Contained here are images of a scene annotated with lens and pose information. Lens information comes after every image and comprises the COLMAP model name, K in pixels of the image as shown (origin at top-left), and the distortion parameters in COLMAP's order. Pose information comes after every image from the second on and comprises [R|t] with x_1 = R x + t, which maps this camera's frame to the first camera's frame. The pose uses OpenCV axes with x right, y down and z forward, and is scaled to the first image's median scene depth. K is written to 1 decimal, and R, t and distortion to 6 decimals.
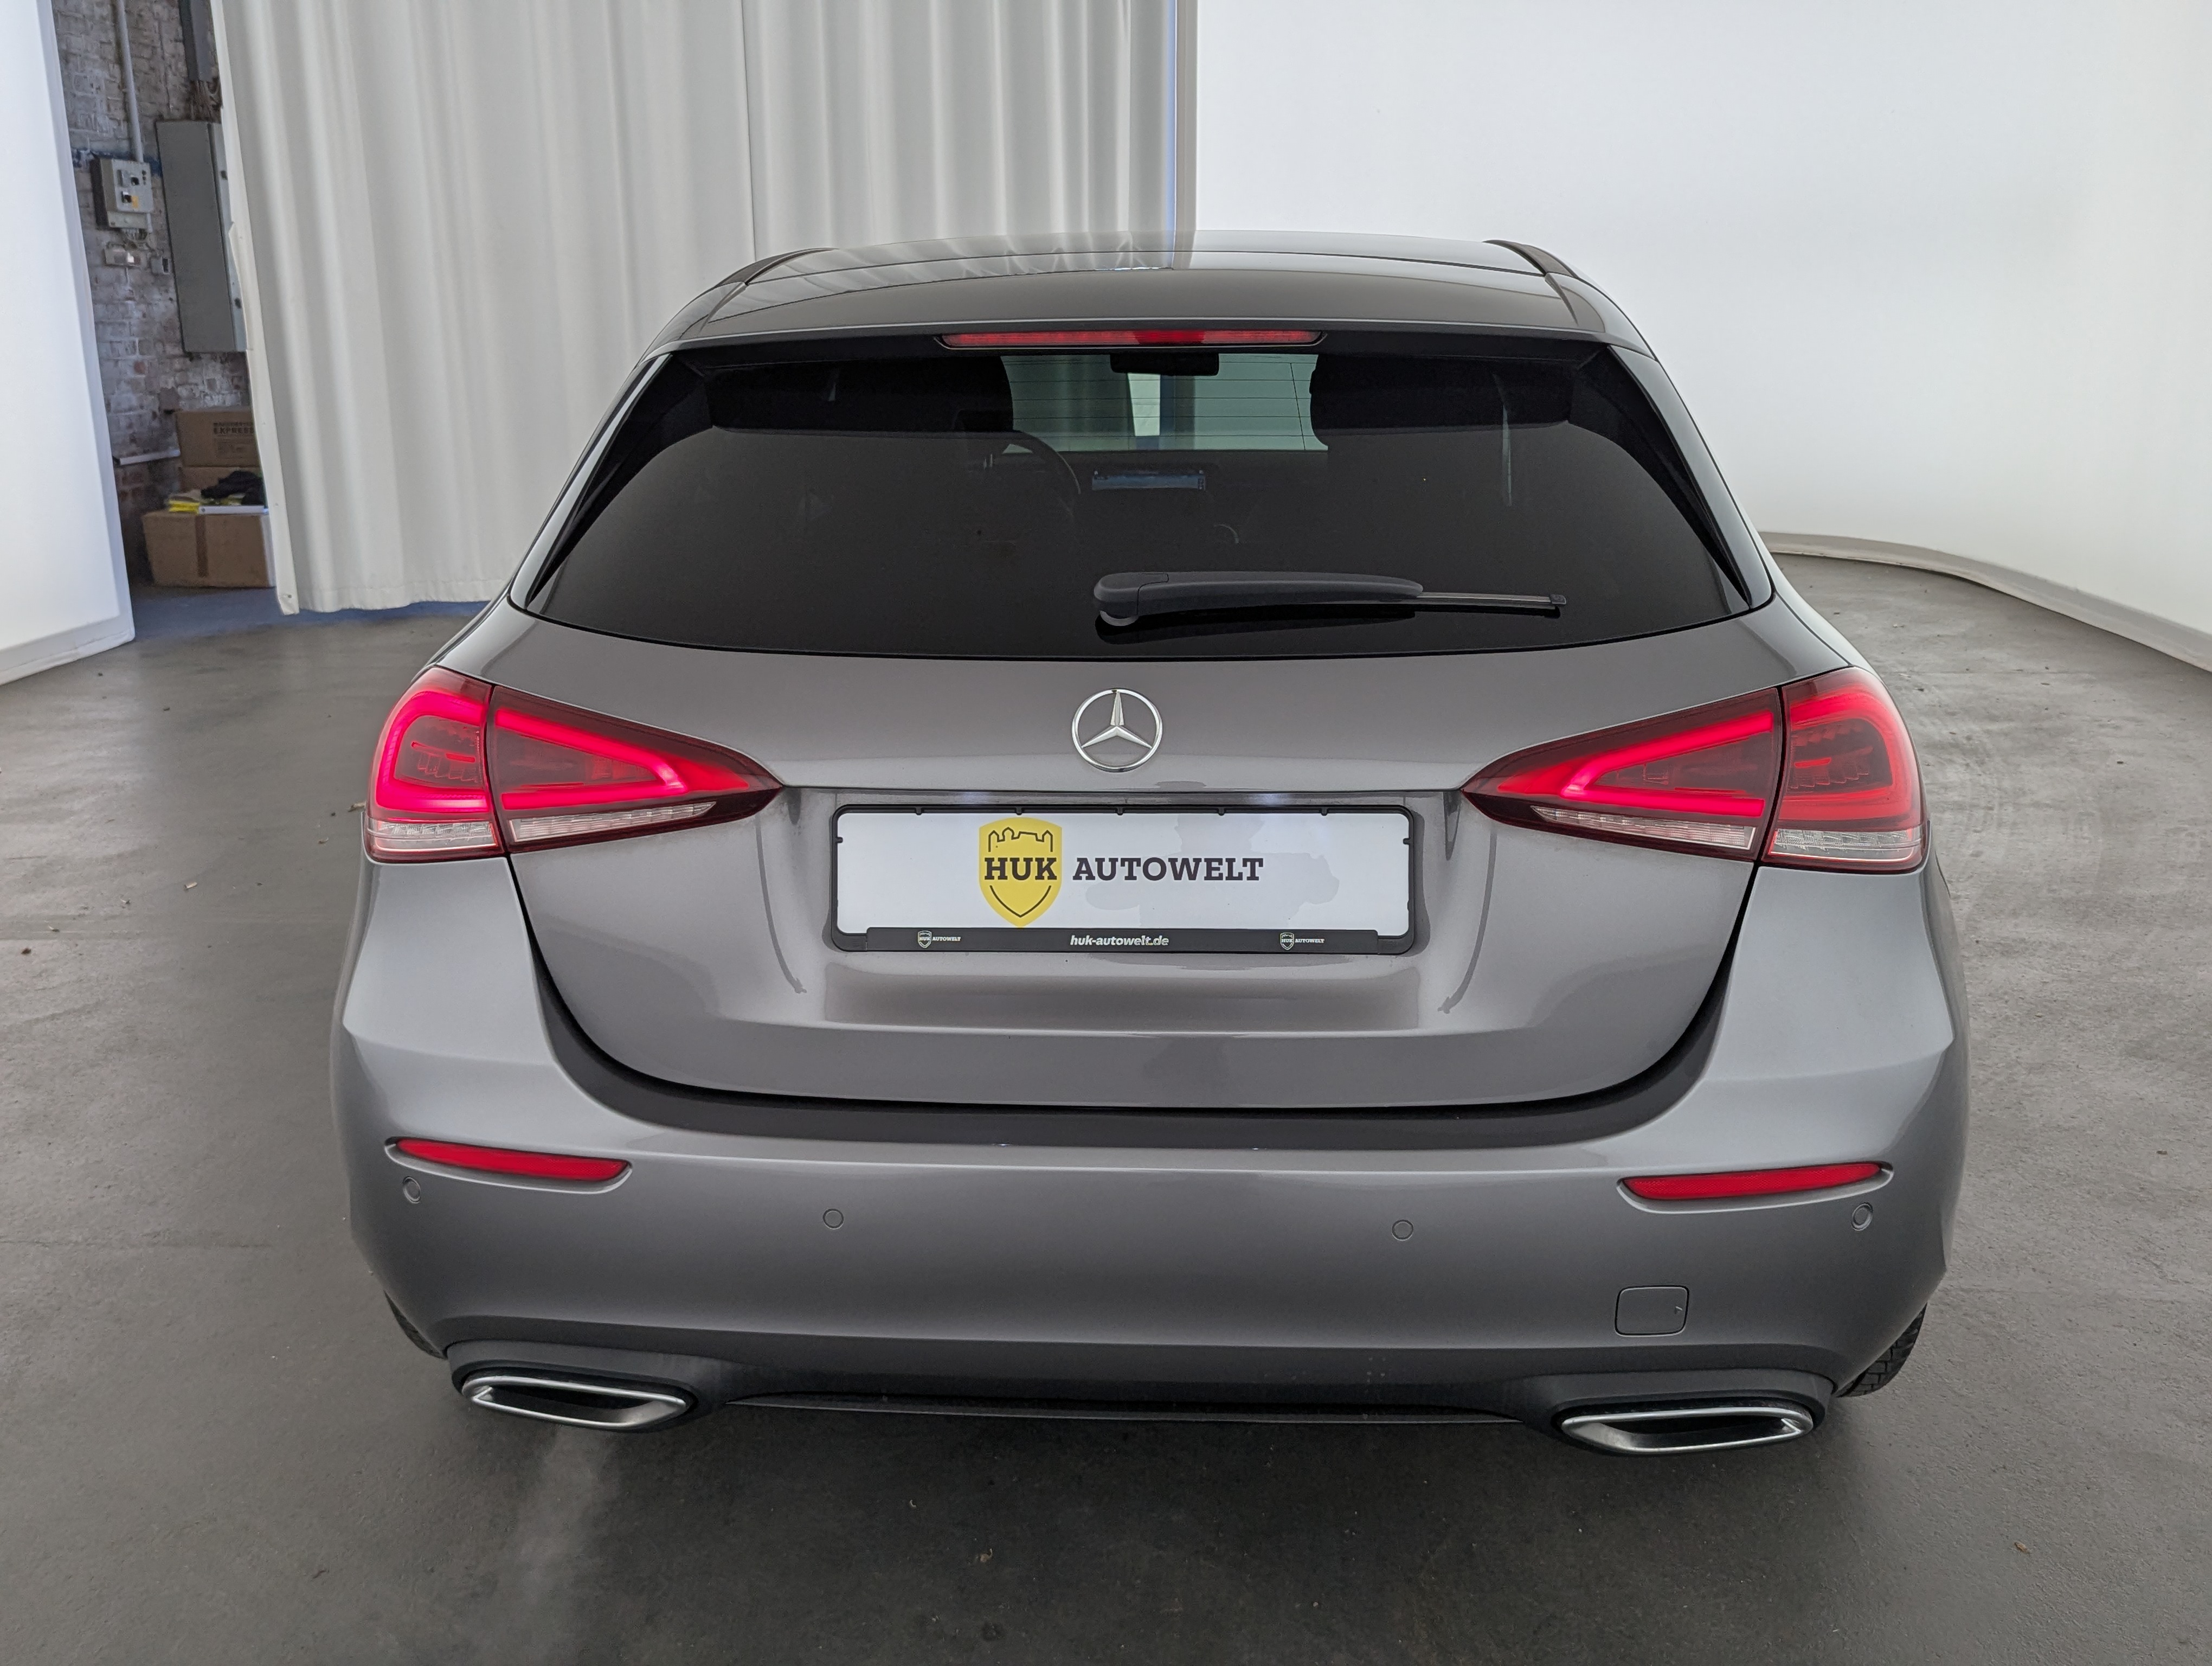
lens RADIAL K [[2009.9, 0, 1091.1], [0, 2009.9, 826.0], [0, 0, 1]] dist [0.083178, -0.059233]
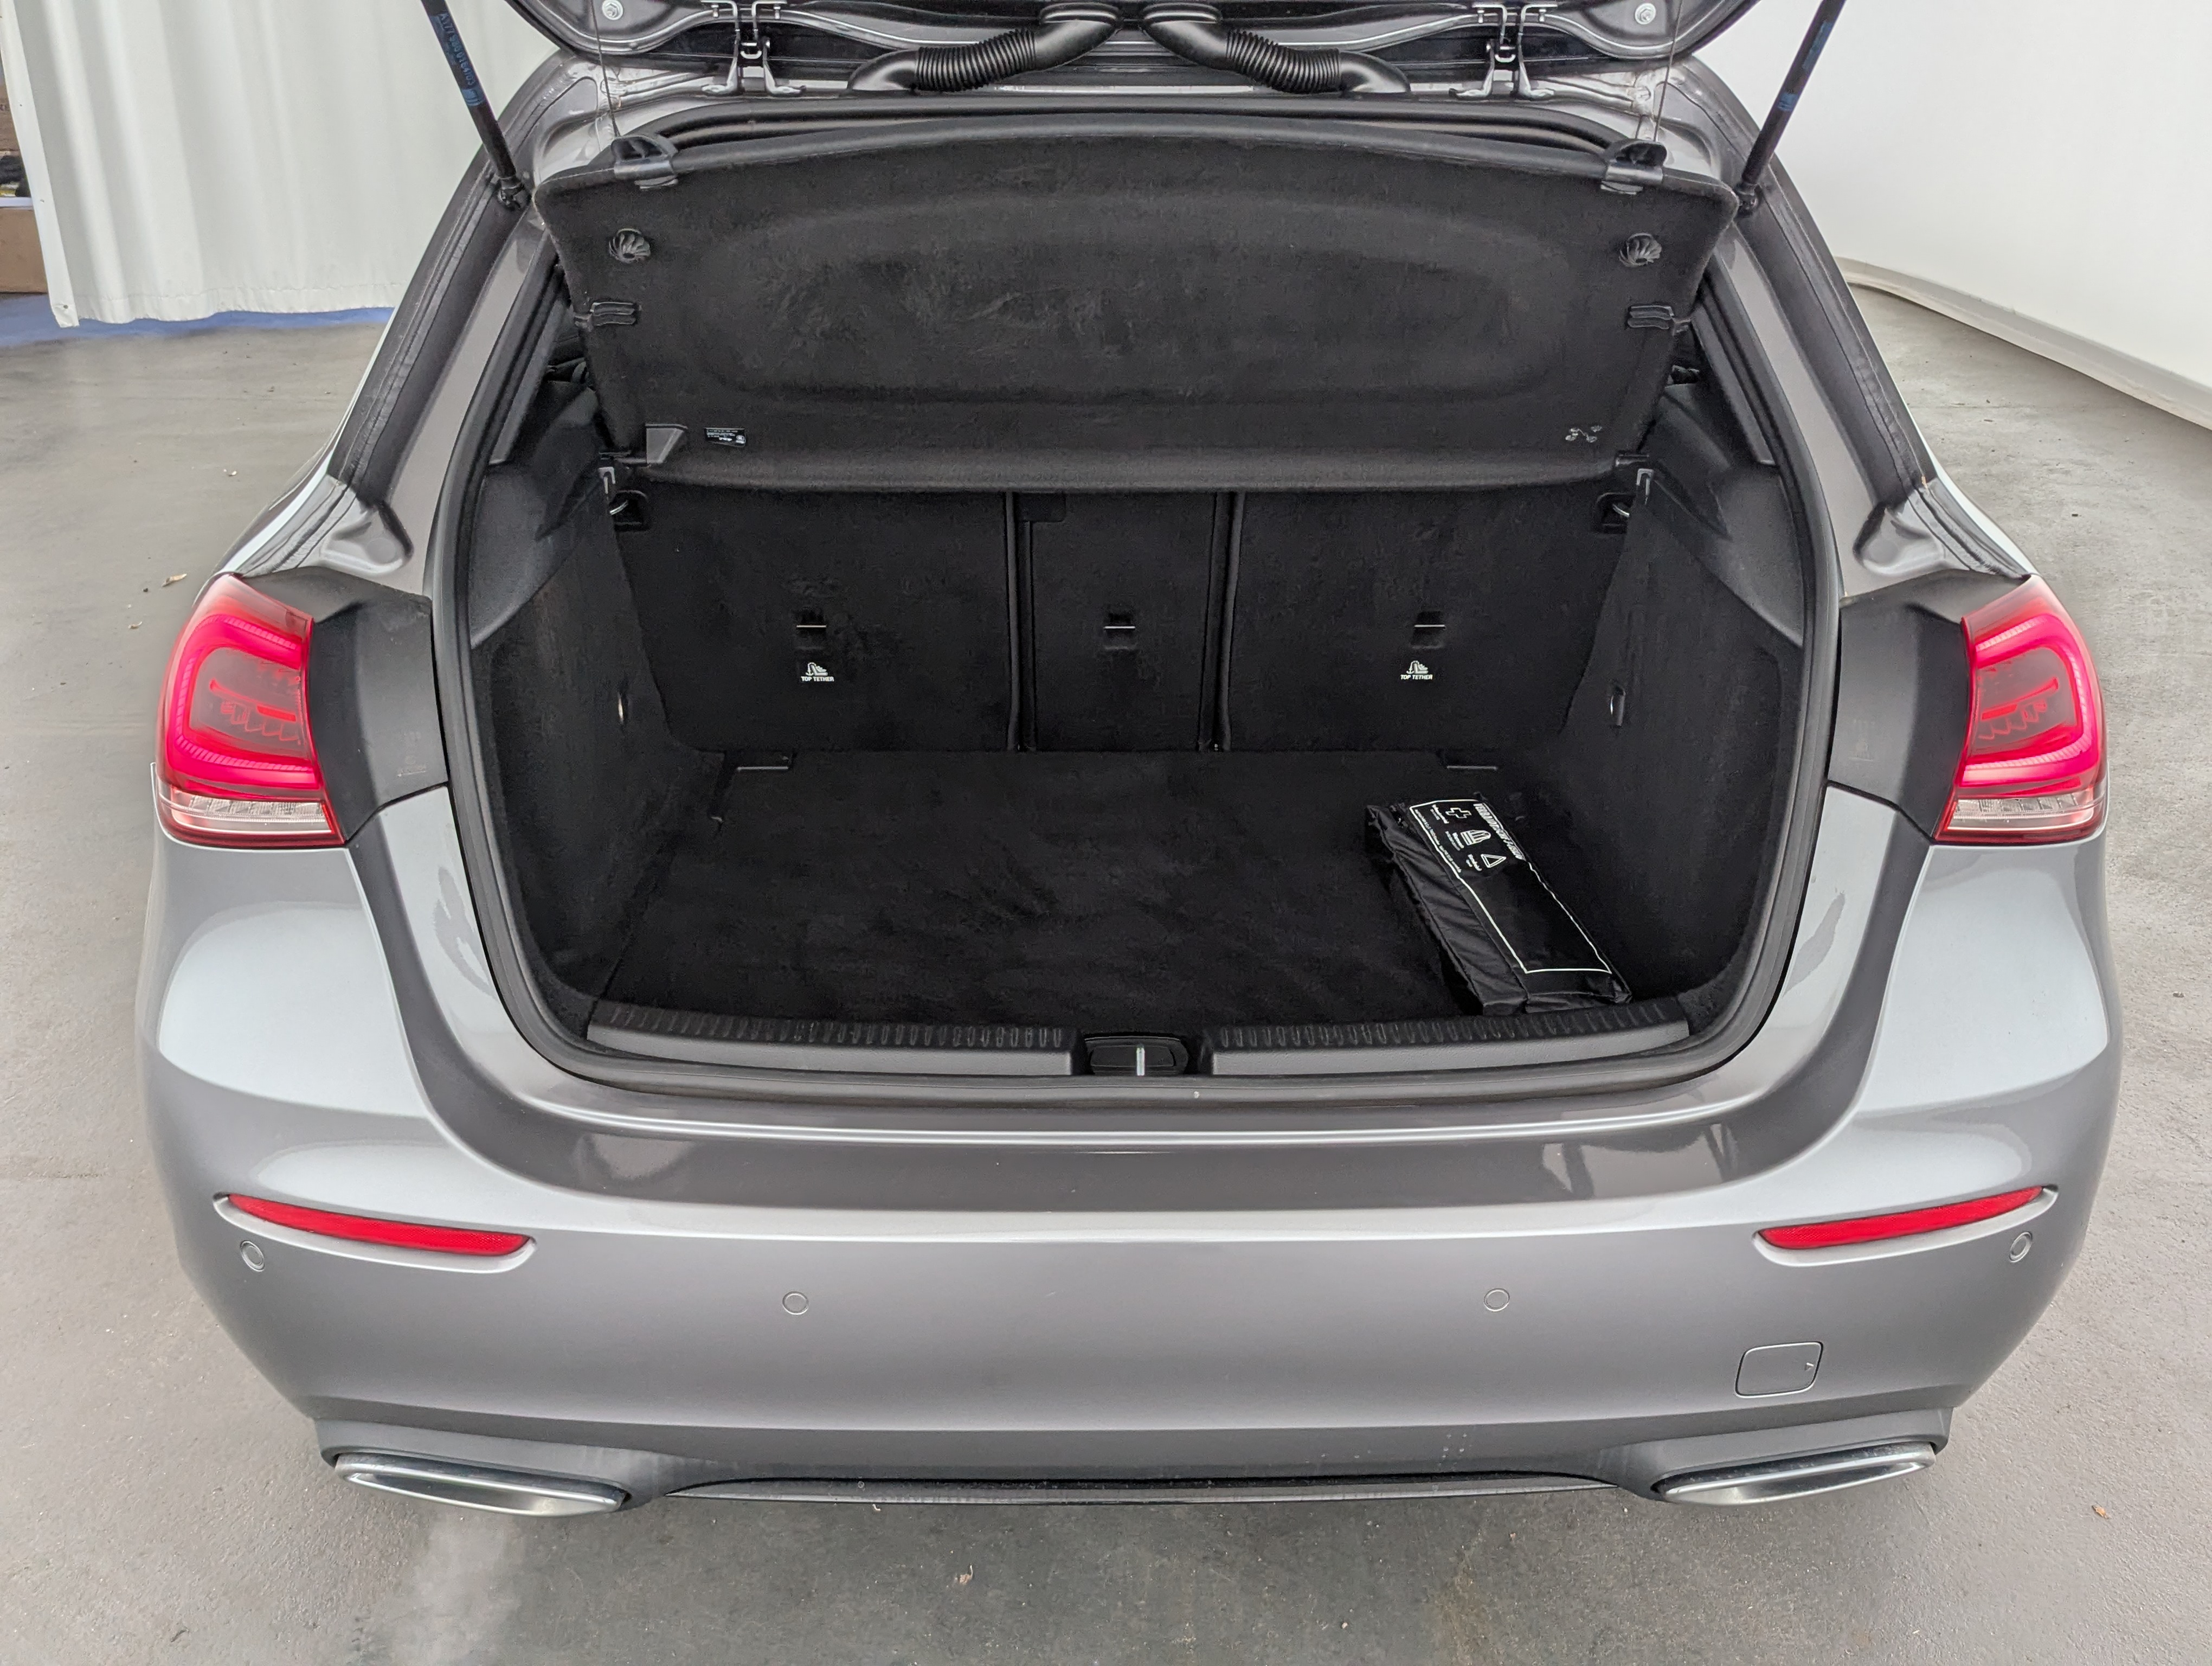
lens RADIAL K [[2009.9, 0, 1123.9], [0, 2009.9, 840.9], [0, 0, 1]] dist [0.083178, -0.059233]
pose [[0.996737, -0.020775, 0.077999, -0.050675], [0.008131, 0.987238, 0.159047, -0.102832], [-0.080307, -0.157894, 0.984185, 0.201488]]
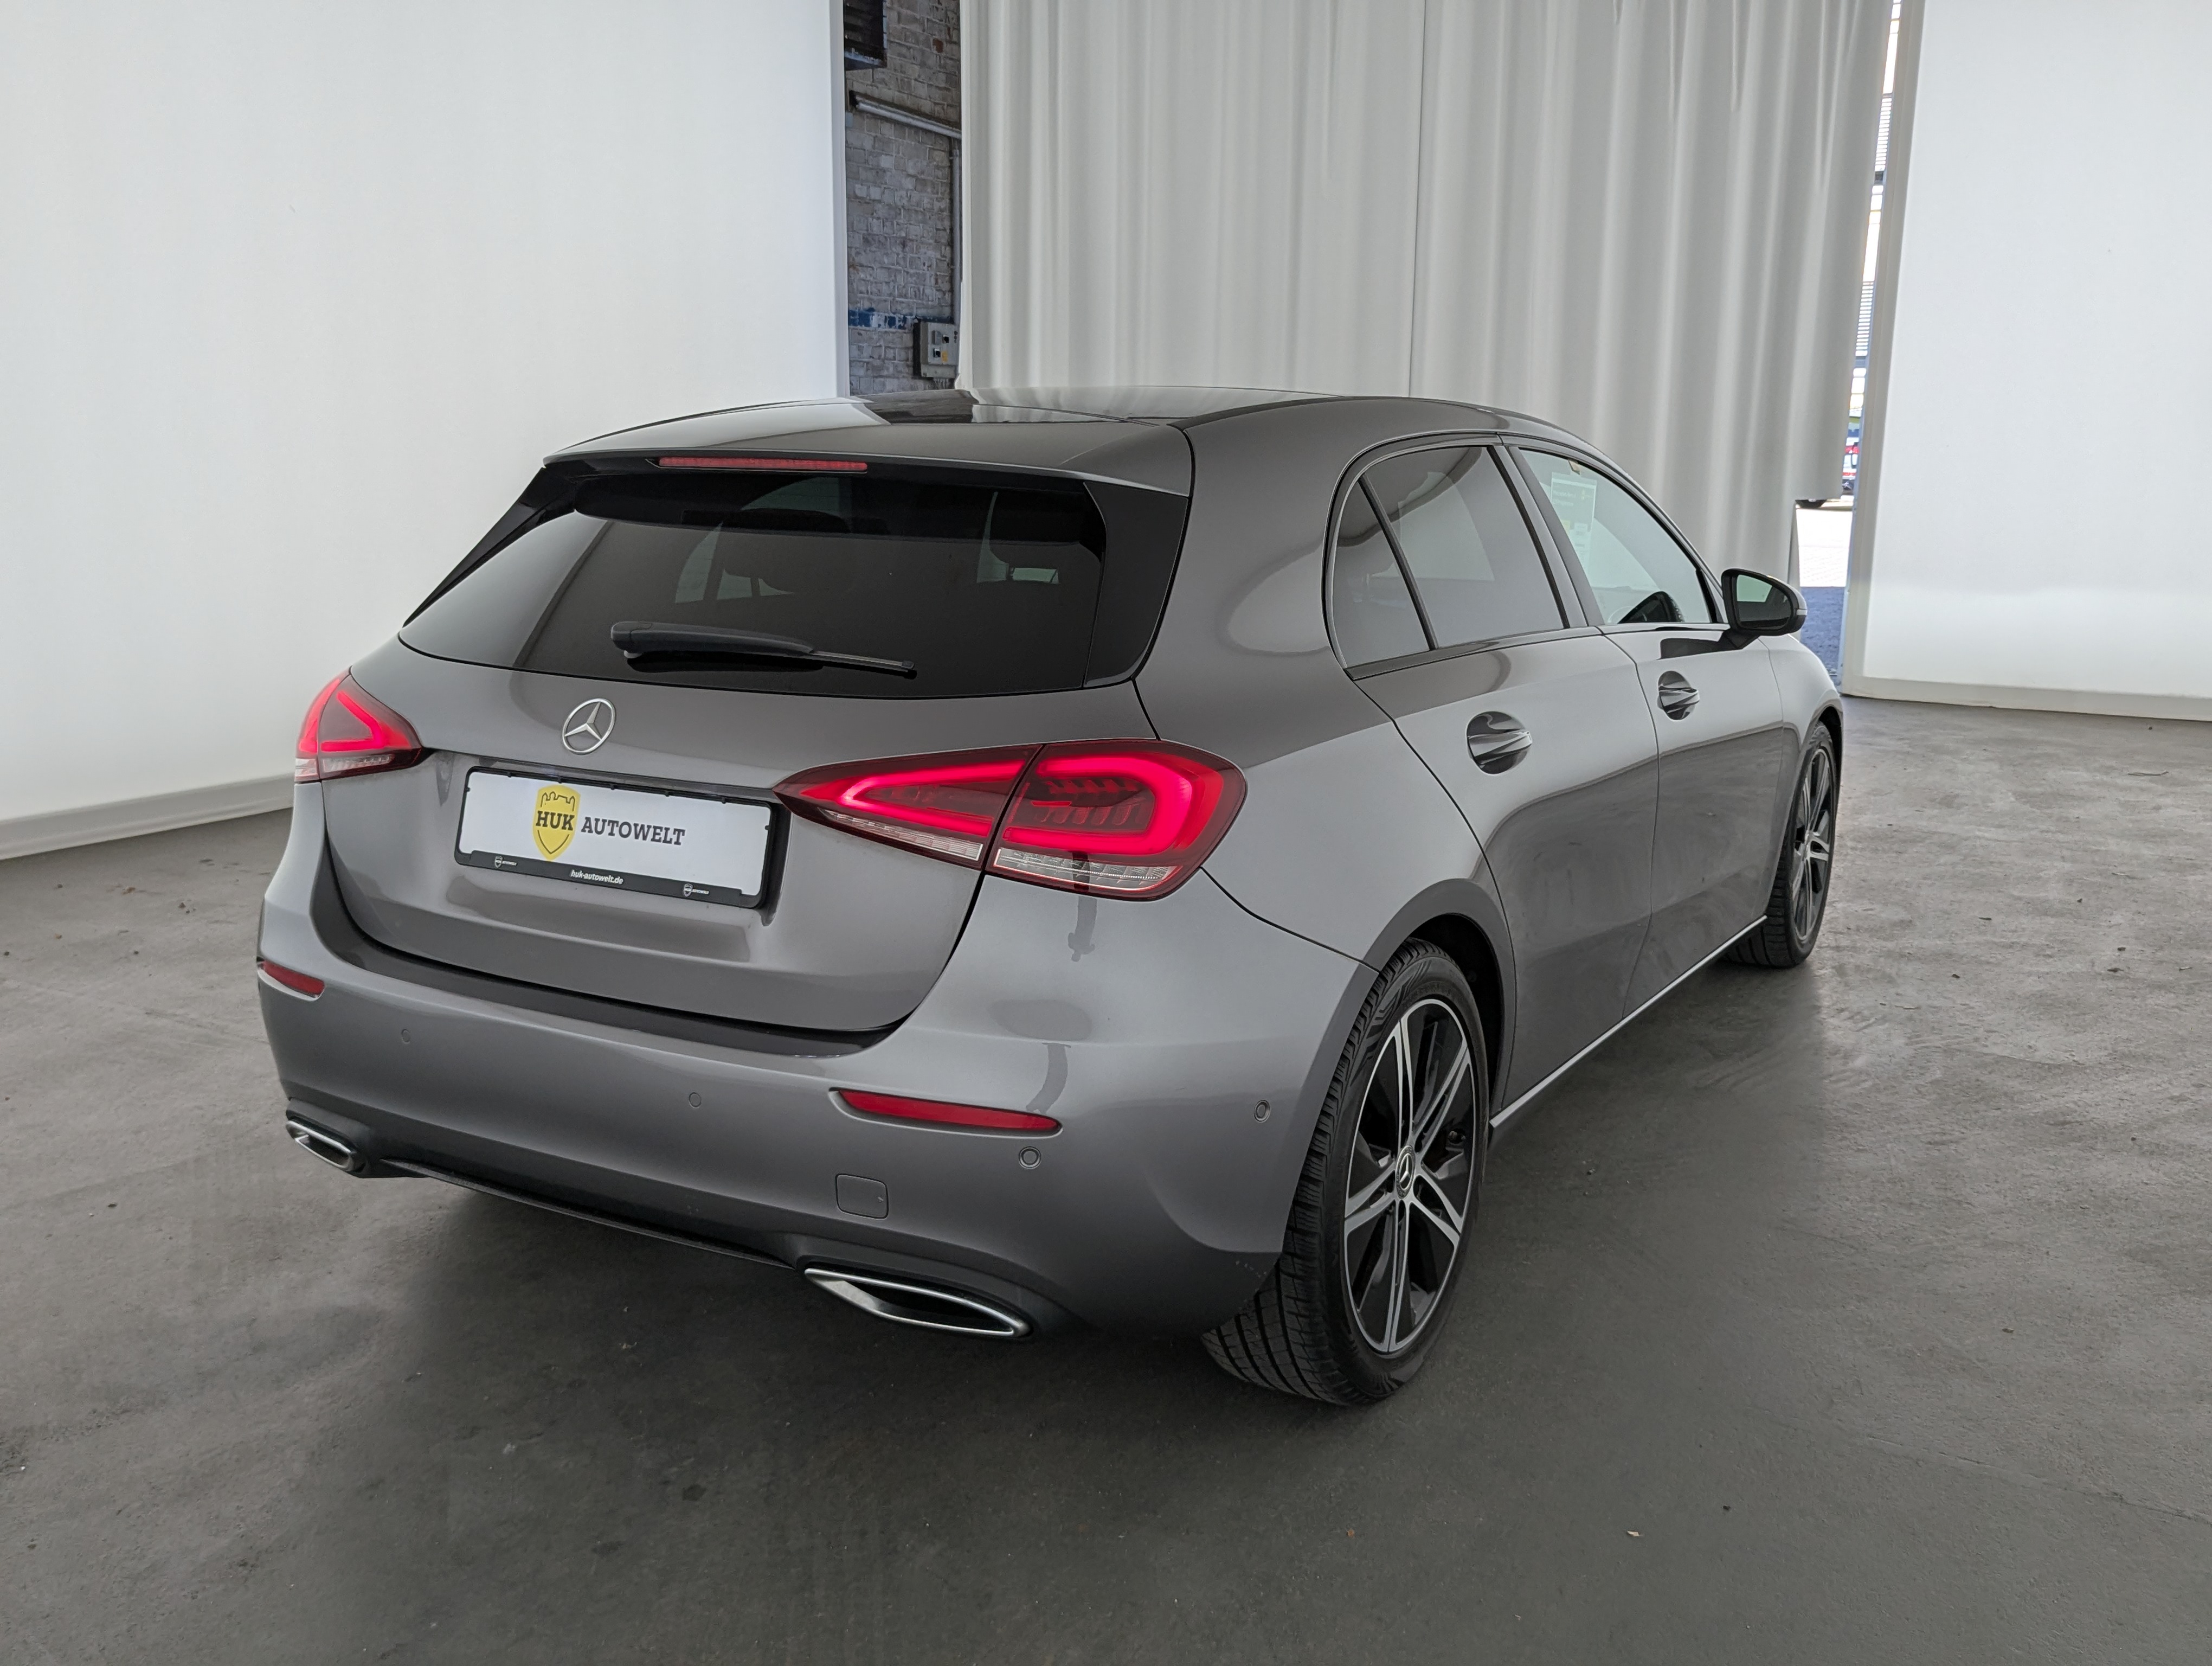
lens RADIAL K [[2009.9, 0, 1098.6], [0, 2009.9, 838.1], [0, 0, 1]] dist [0.083178, -0.059233]
pose [[0.895480, 0.106931, -0.432066, 0.863141], [-0.132575, 0.990732, -0.029576, 0.022804], [0.424899, 0.083766, 0.901357, -0.128448]]
